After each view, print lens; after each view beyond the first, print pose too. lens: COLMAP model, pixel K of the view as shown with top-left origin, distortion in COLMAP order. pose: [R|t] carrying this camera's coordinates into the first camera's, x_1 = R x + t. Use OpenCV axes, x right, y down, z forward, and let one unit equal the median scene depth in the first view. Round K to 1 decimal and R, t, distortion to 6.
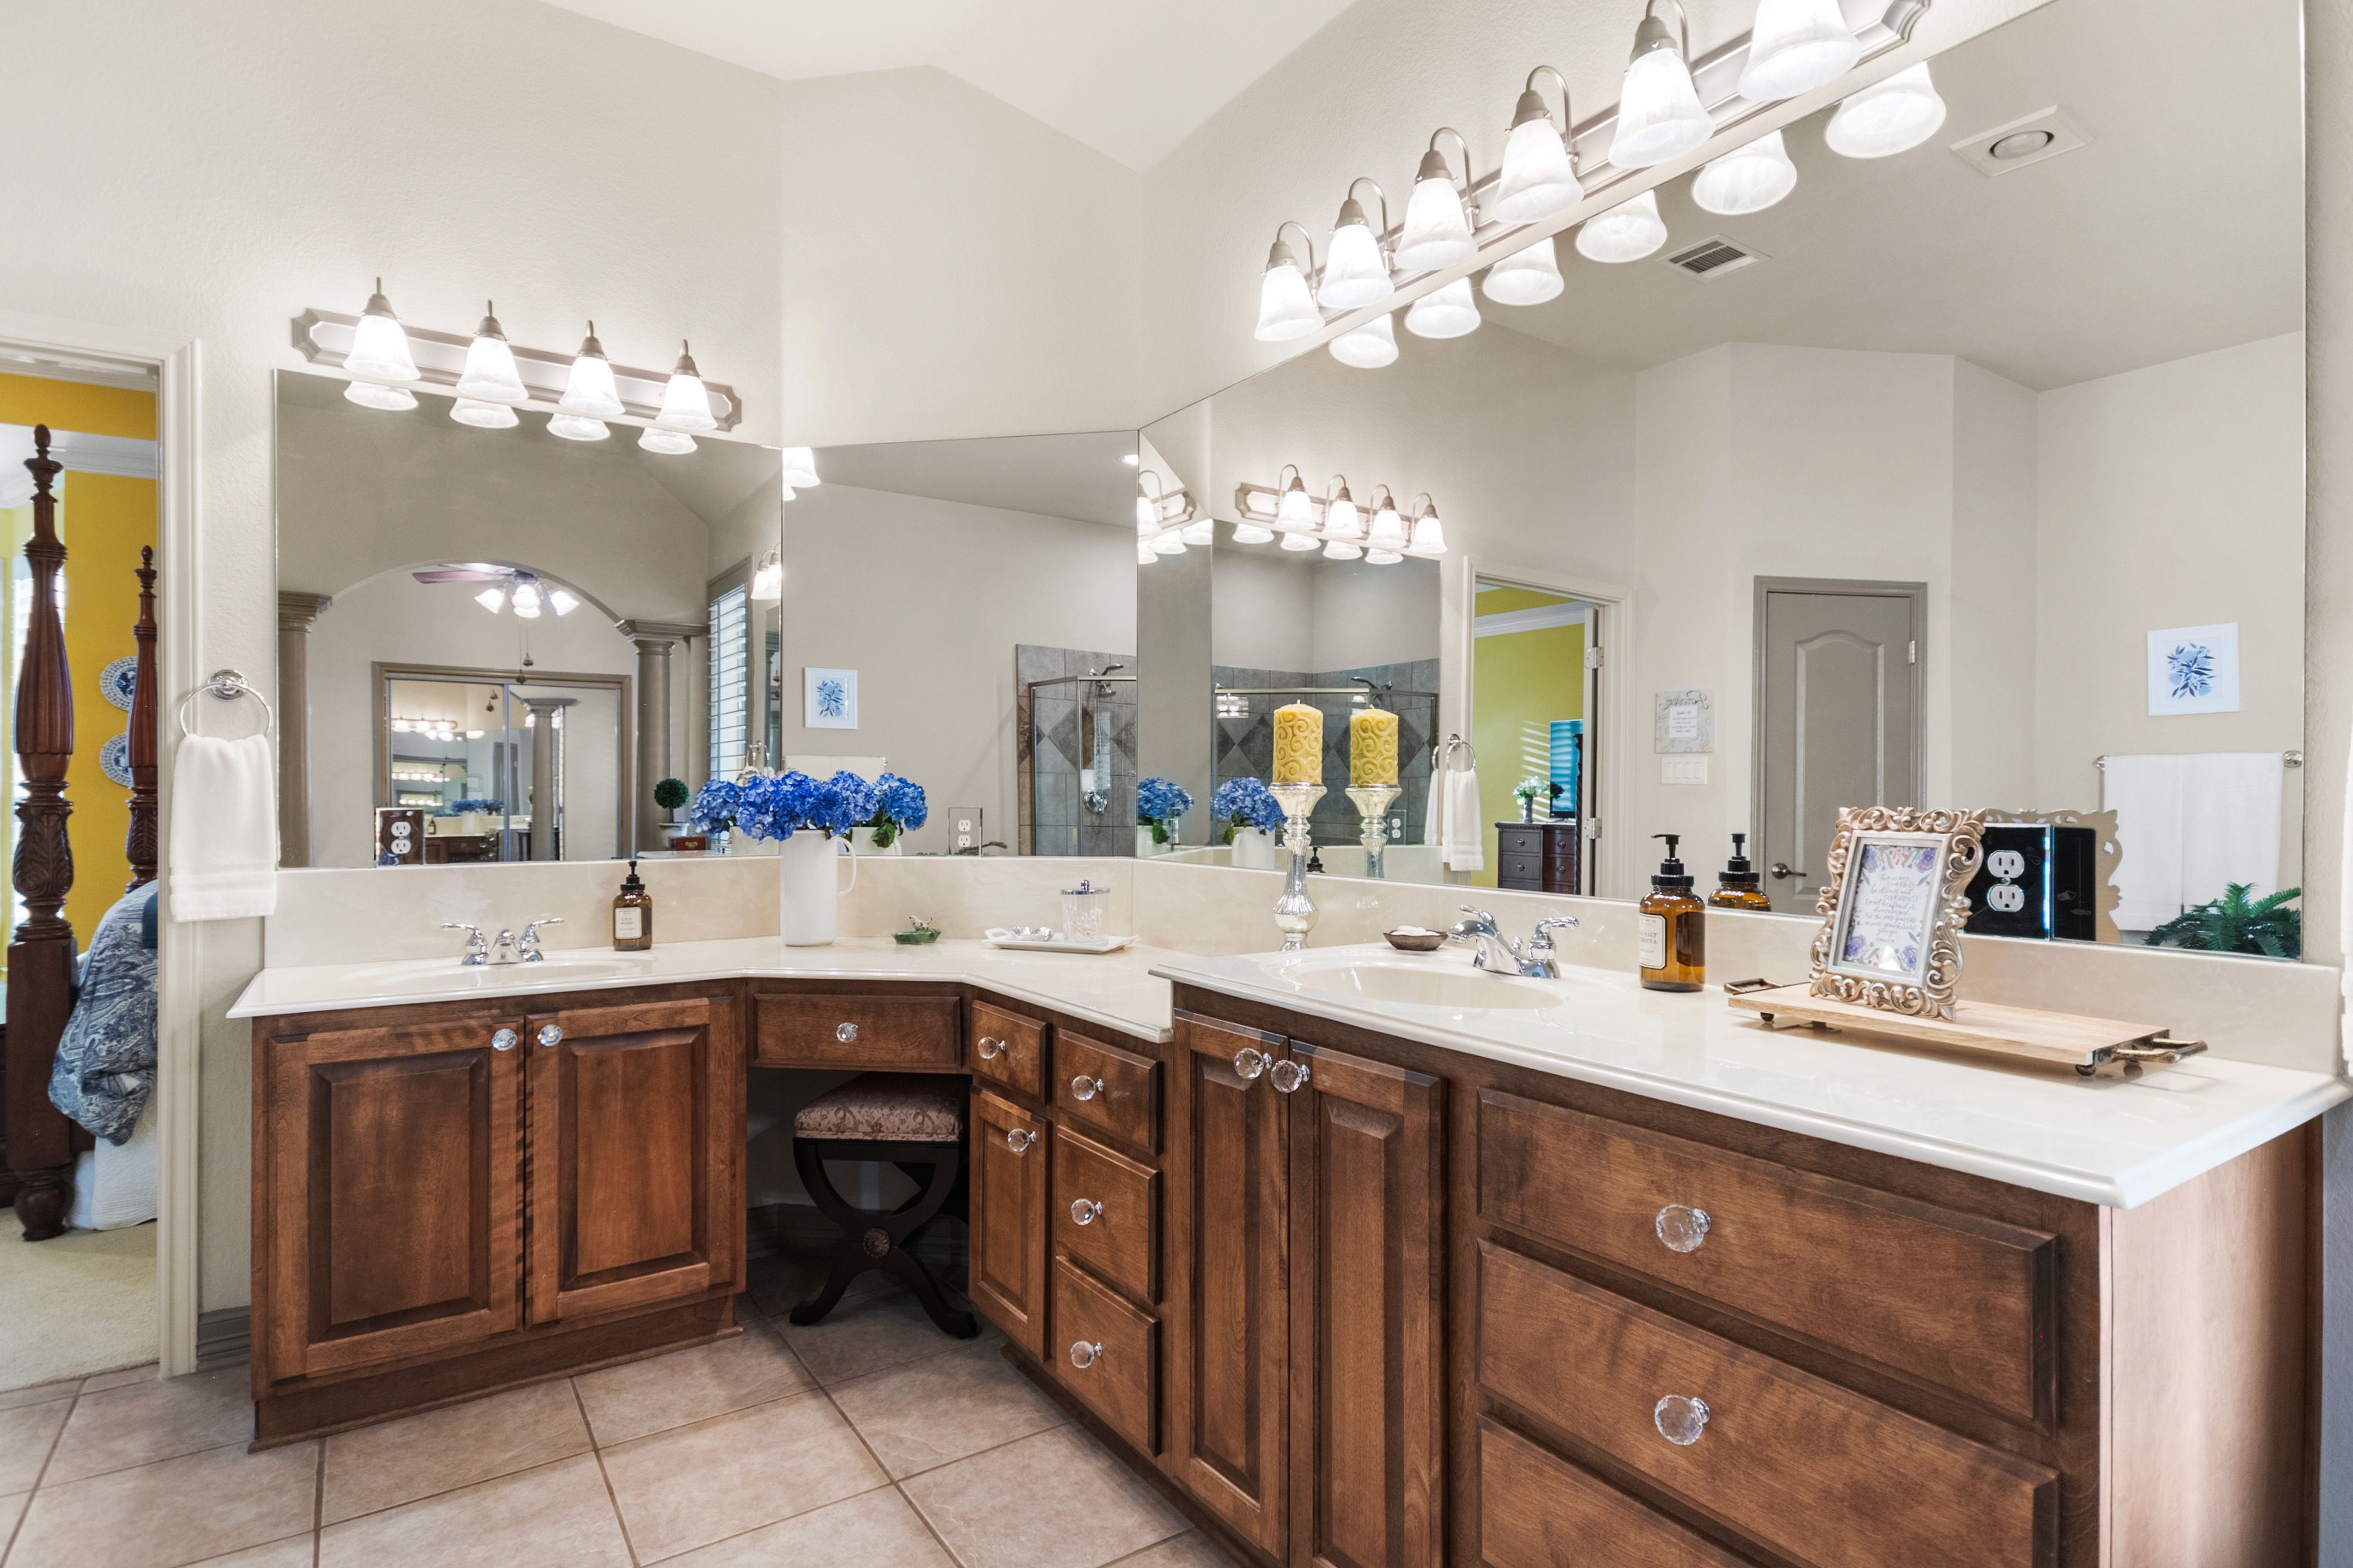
lens RADIAL K [[1206.3, 0, 1176.5], [0, 1206.3, 784.0], [0, 0, 1]] dist [0.028987, -0.017240]
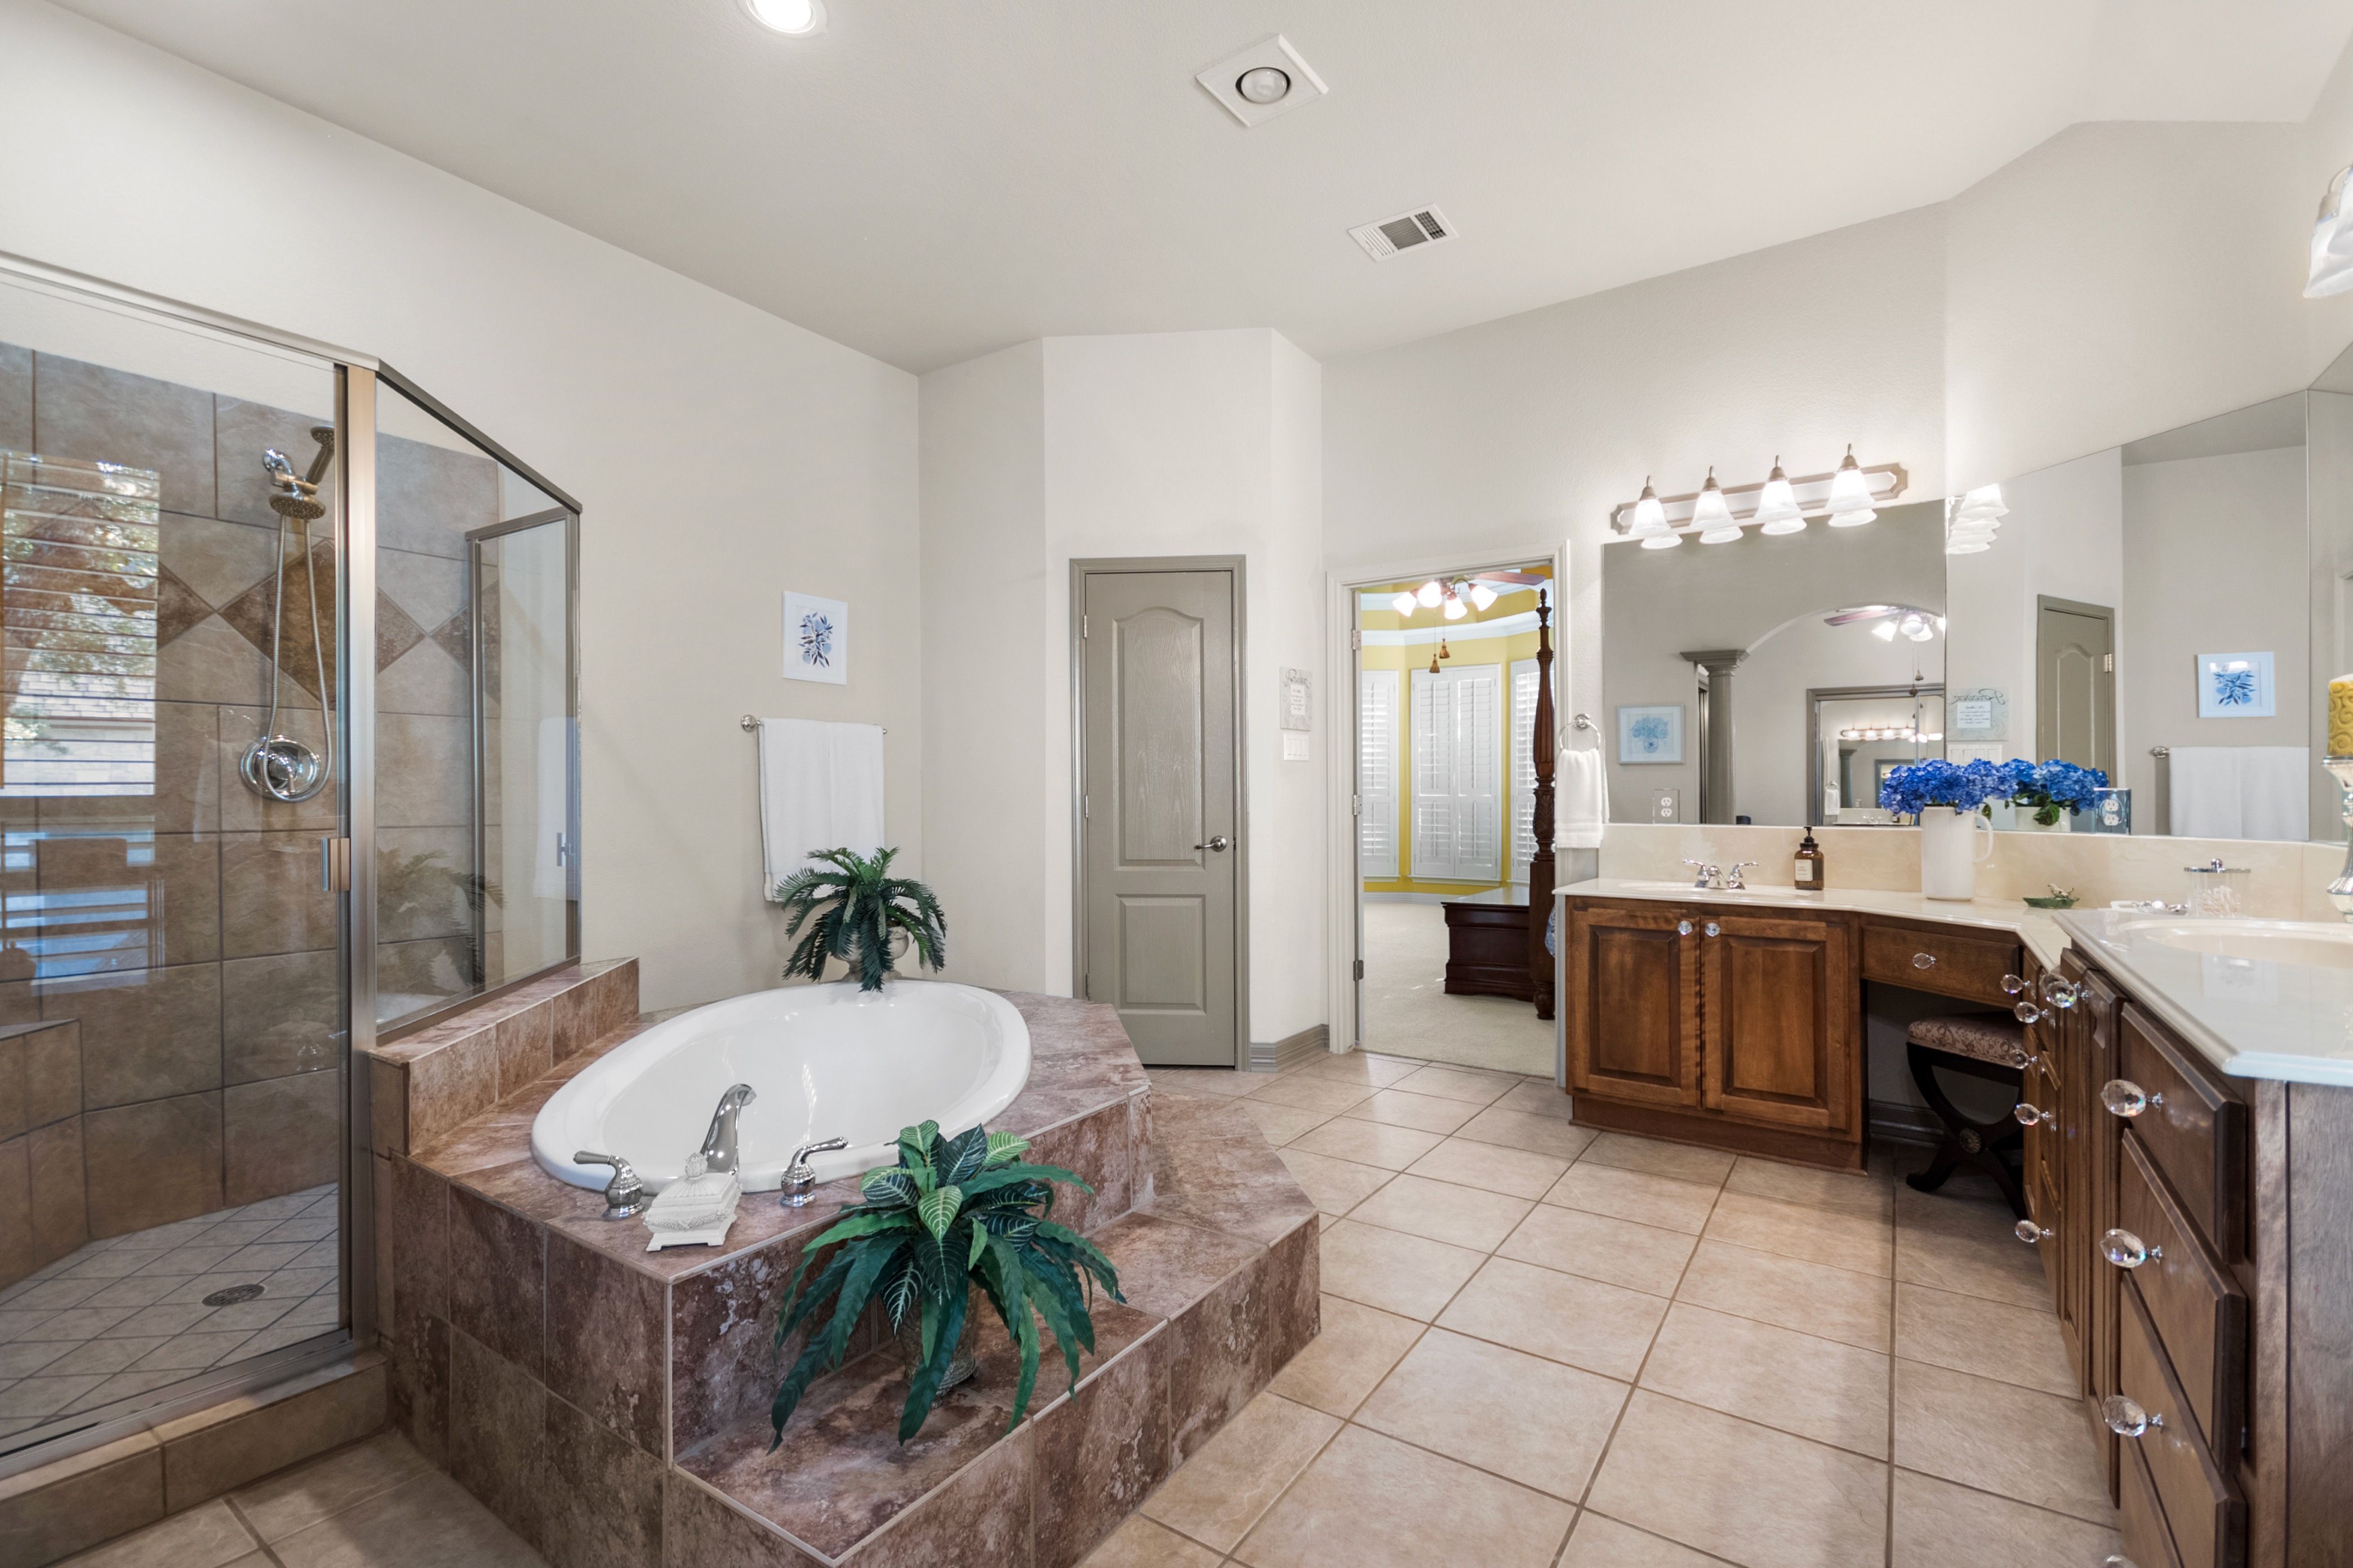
lens RADIAL K [[1043.6, 0, 1193.8], [0, 1043.6, 766.8], [0, 0, 1]] dist [0.016329, -0.014694]
pose [[0.369513, -0.024894, -0.928892, 0.492964], [0.007251, 0.999688, -0.023907, 0.020516], [0.929197, 0.002099, 0.369579, -0.134406]]
